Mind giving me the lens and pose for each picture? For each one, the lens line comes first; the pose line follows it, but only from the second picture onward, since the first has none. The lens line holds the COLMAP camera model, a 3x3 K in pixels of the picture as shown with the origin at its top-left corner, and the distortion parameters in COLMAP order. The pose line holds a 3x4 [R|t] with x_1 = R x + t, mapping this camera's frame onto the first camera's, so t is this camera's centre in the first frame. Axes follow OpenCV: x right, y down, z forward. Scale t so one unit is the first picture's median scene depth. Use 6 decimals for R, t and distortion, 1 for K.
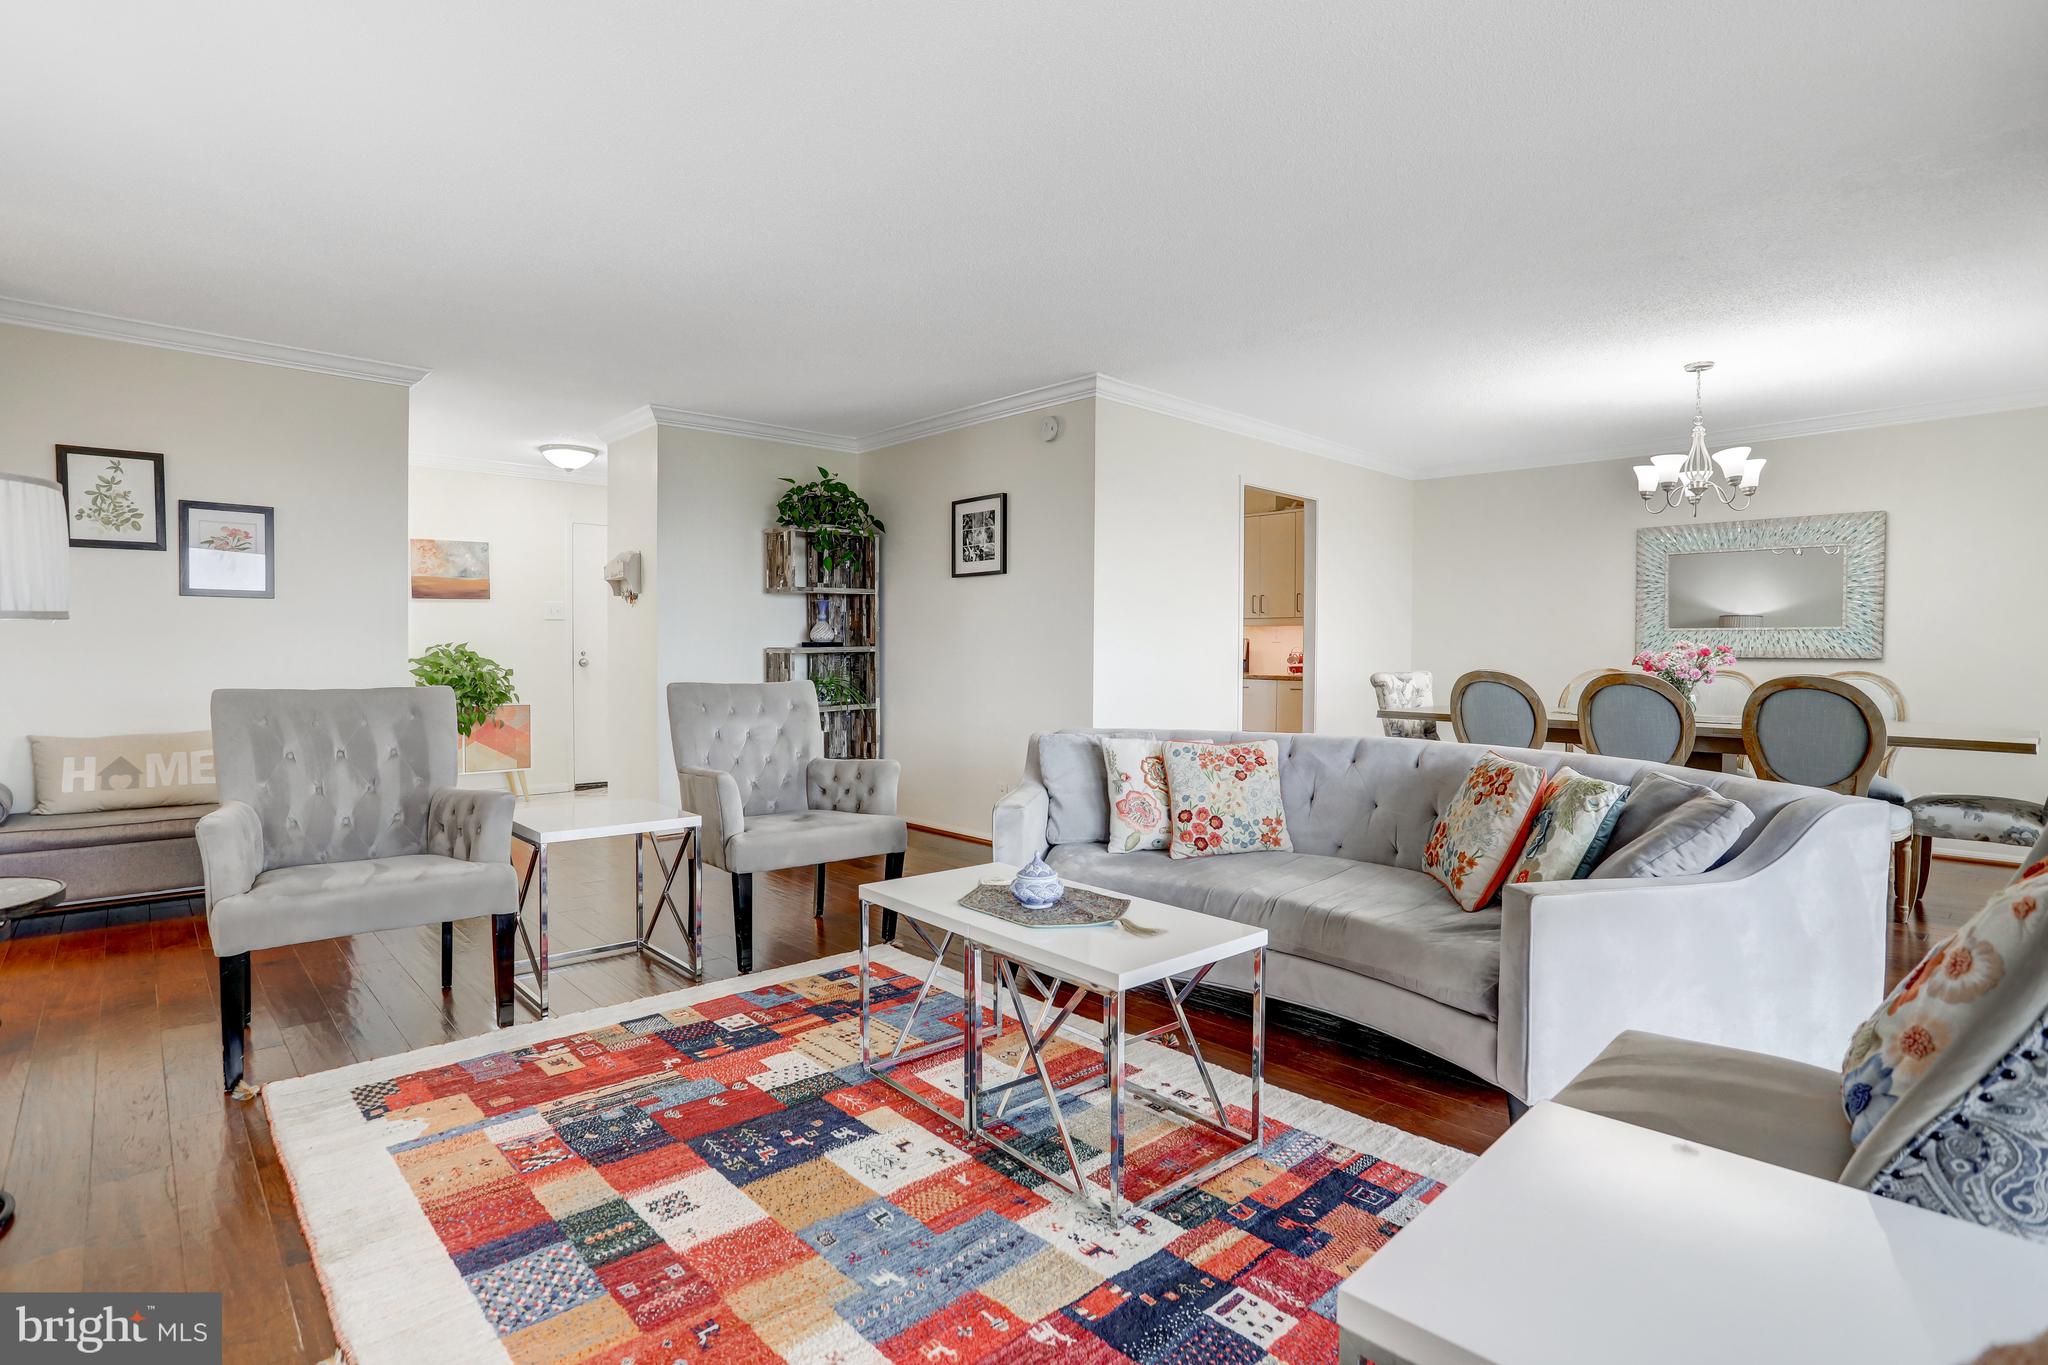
lens RADIAL K [[1002.3, 0, 1025.0], [0, 1002.3, 672.9], [0, 0, 1]] dist [-0.080619, 0.037710]
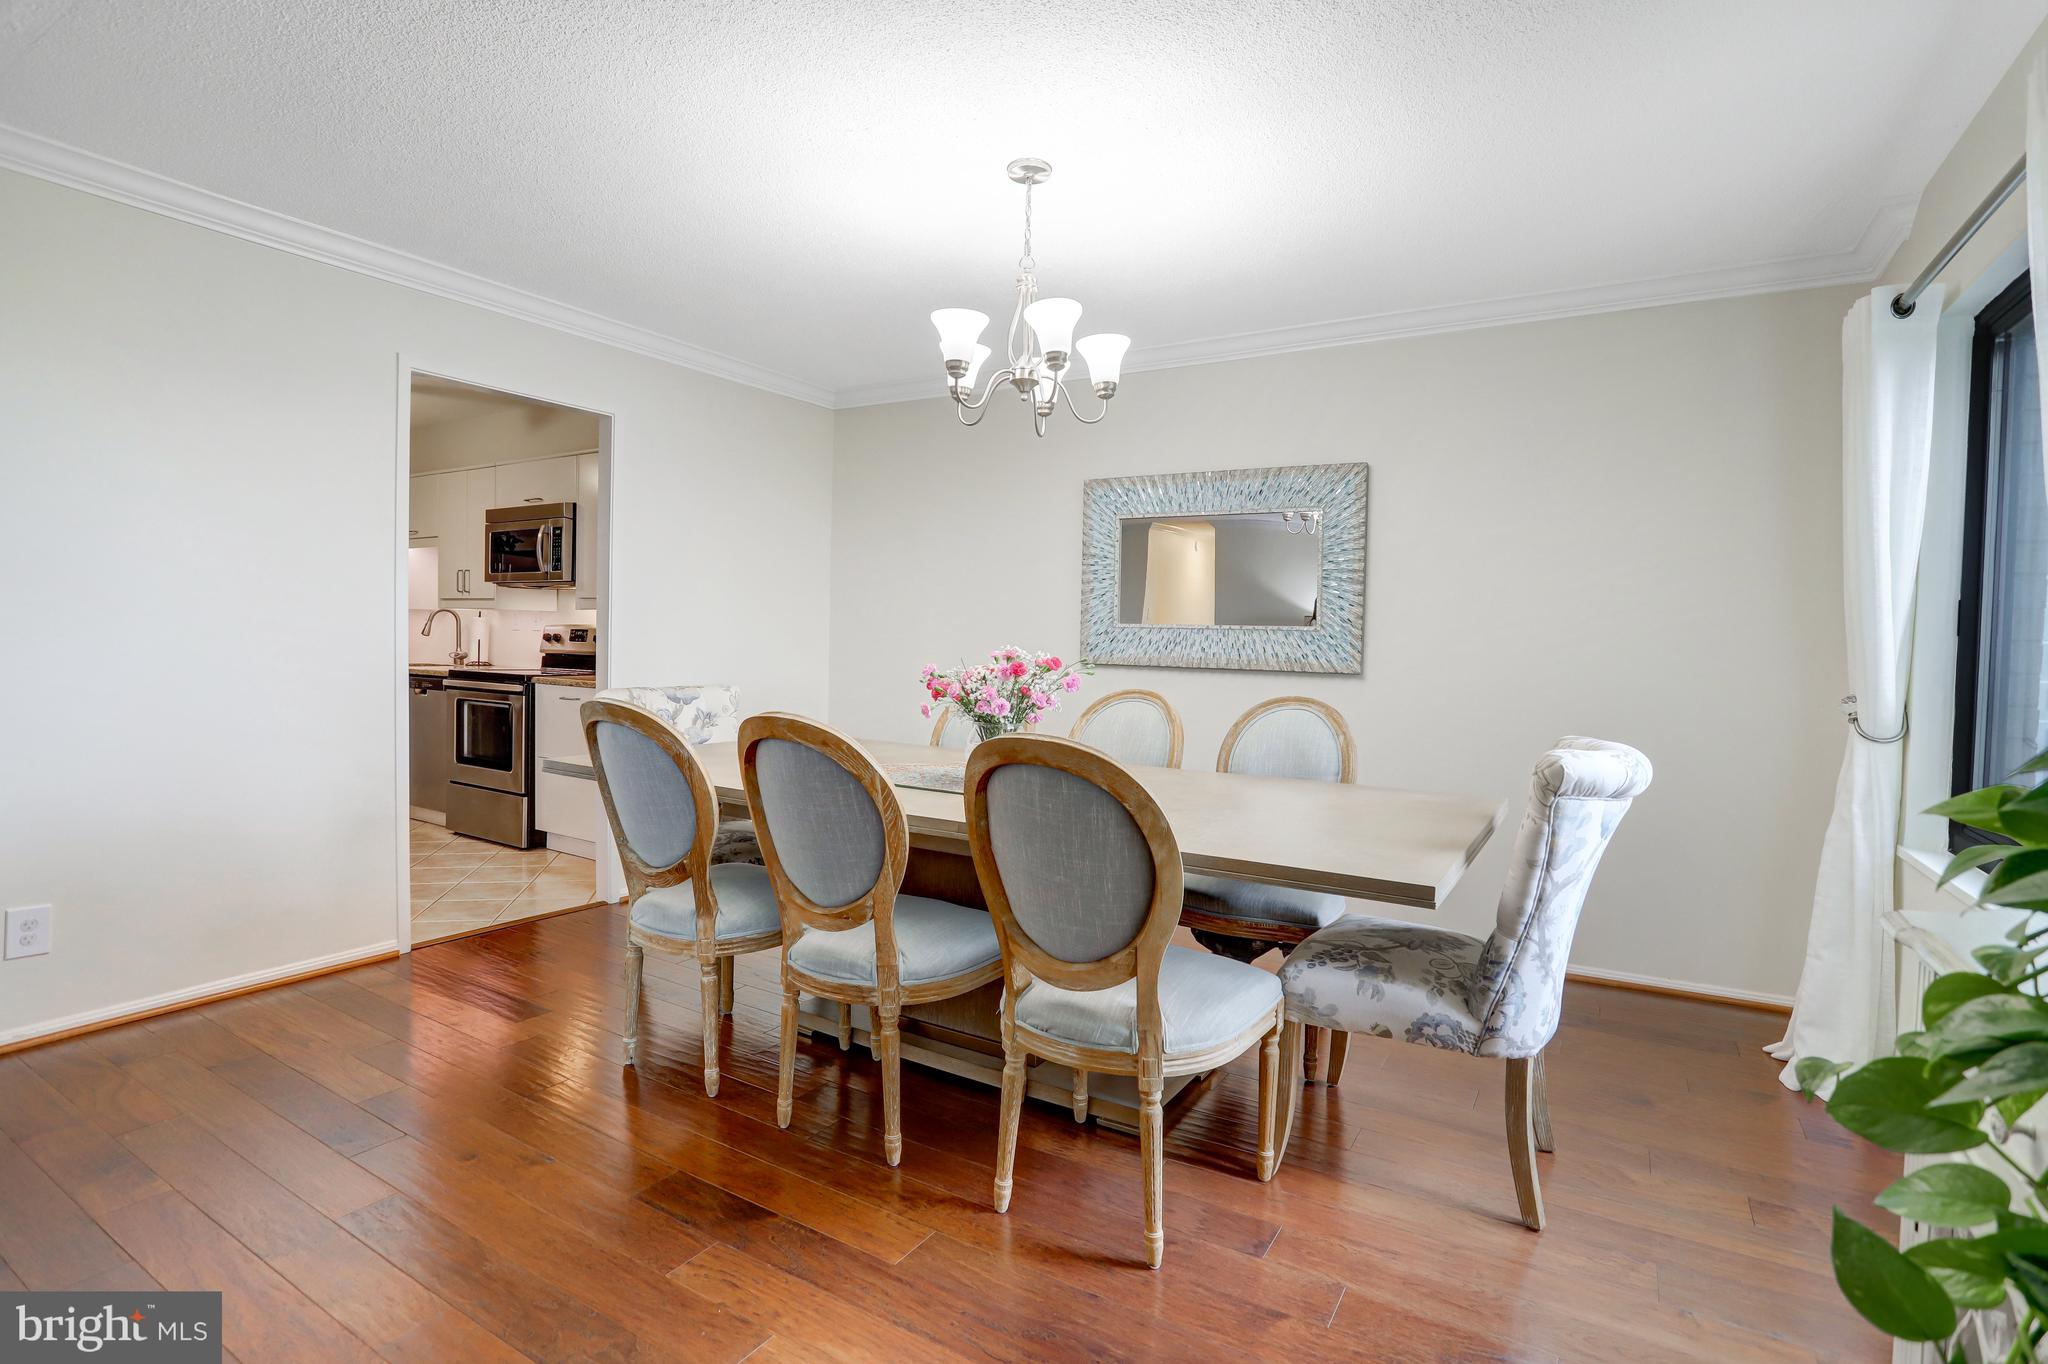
lens RADIAL K [[1002.3, 0, 1025.0], [0, 1002.3, 672.4], [0, 0, 1]] dist [-0.080619, 0.037710]
pose [[0.962267, 0.006580, 0.272029, 0.635407], [-0.010684, 0.999850, 0.013609, -0.031516], [-0.271898, -0.016002, 0.962193, 0.513647]]
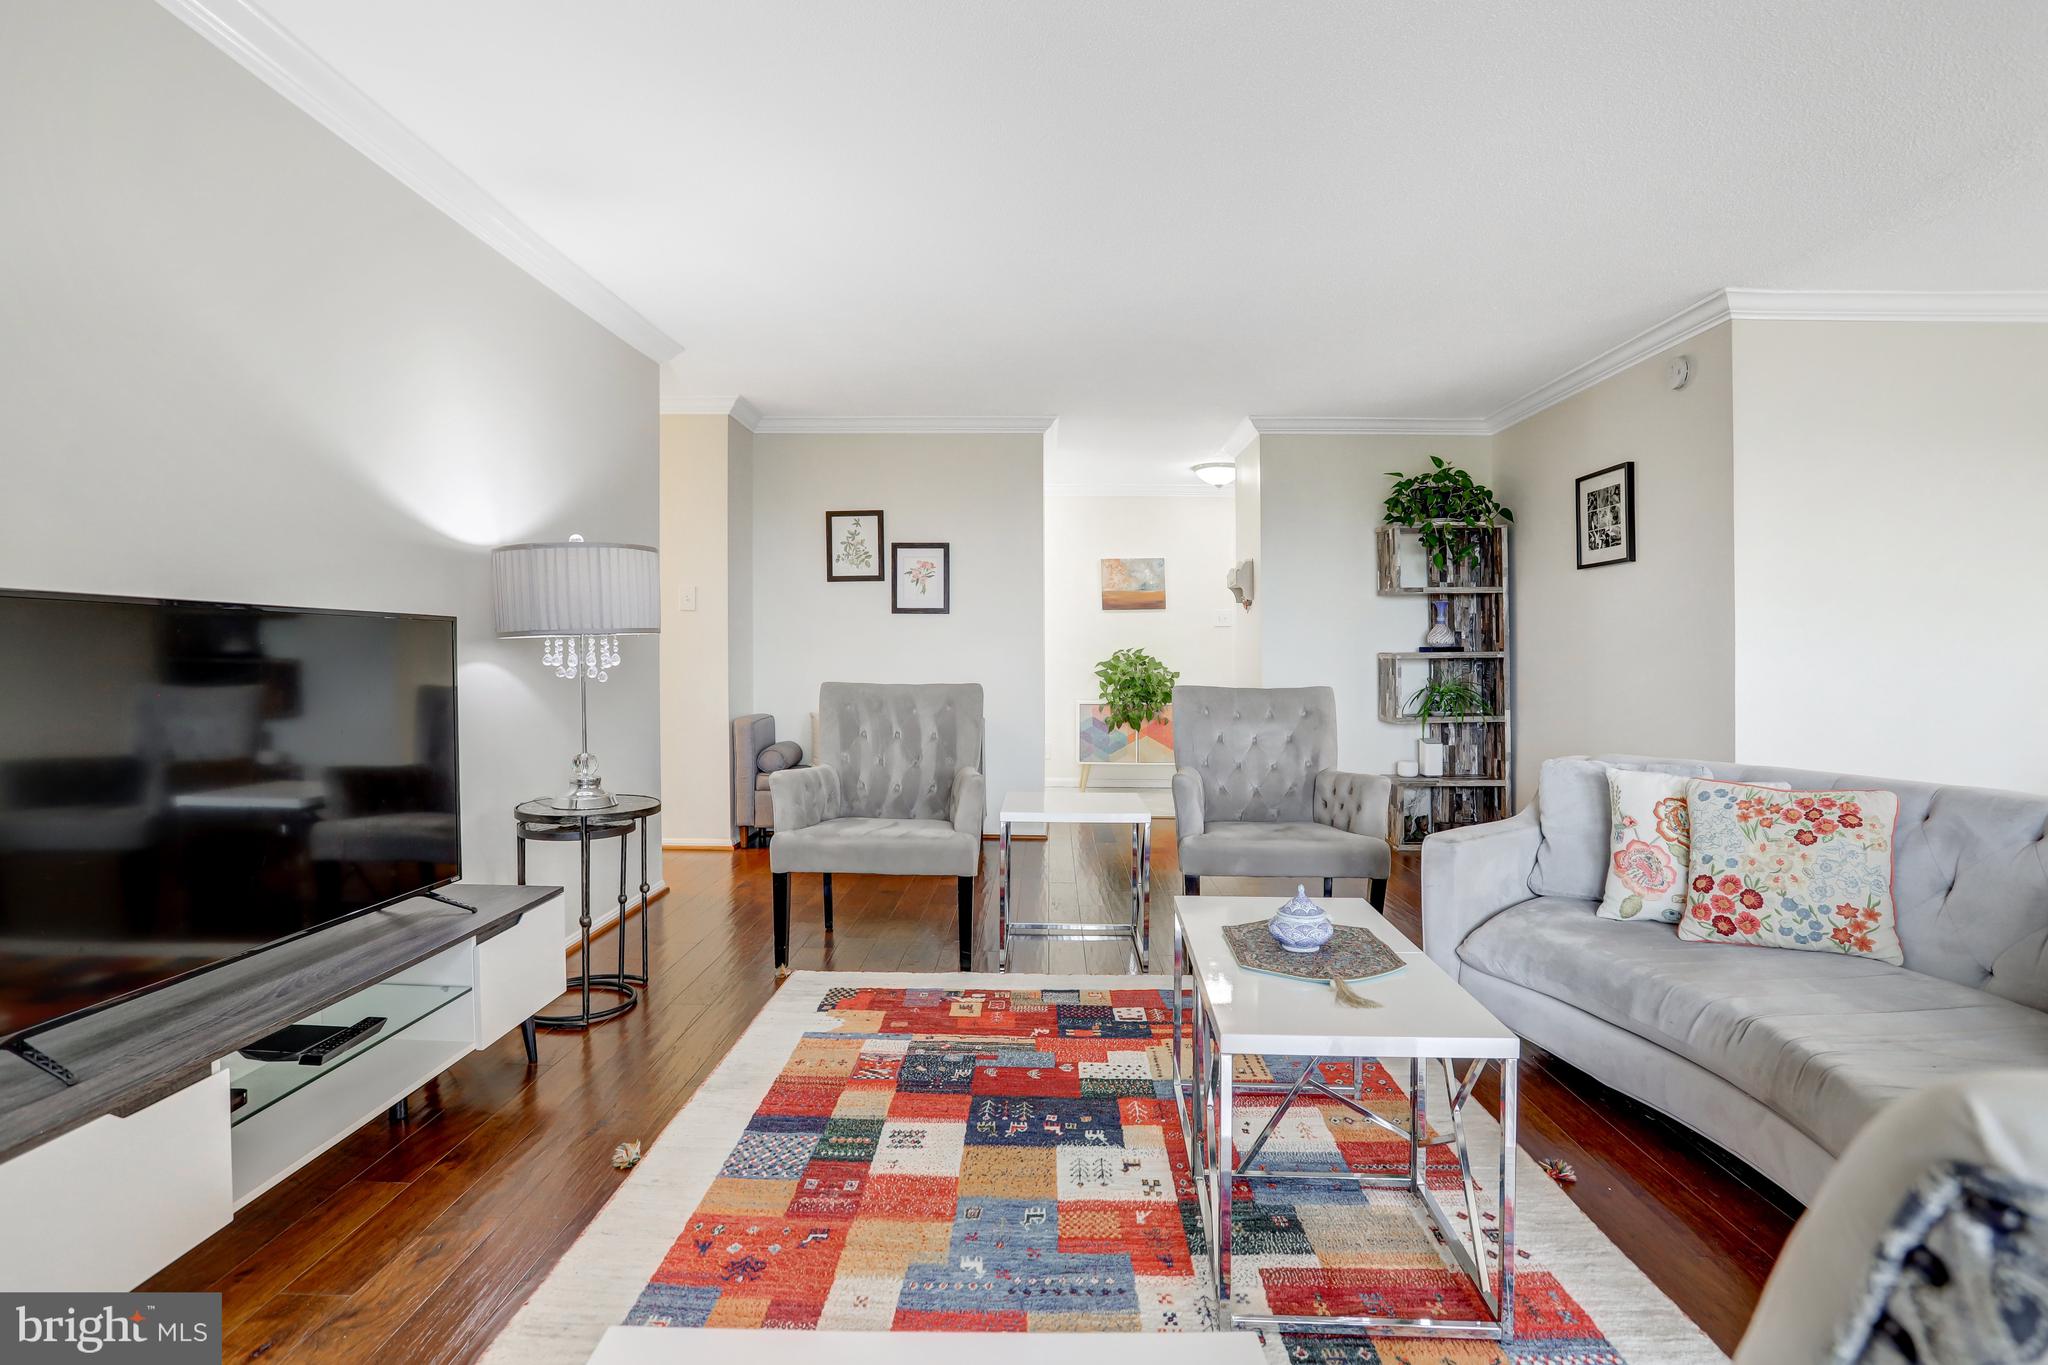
lens RADIAL K [[1011.3, 0, 1024.0], [0, 1011.3, 682.5], [0, 0, 1]] dist [-0.089108, 0.044929]
pose [[0.713939, 0.019585, -0.699934, 0.262092], [-0.017211, 0.999798, 0.010420, -0.001539], [0.699997, 0.004608, 0.714131, 0.126748]]
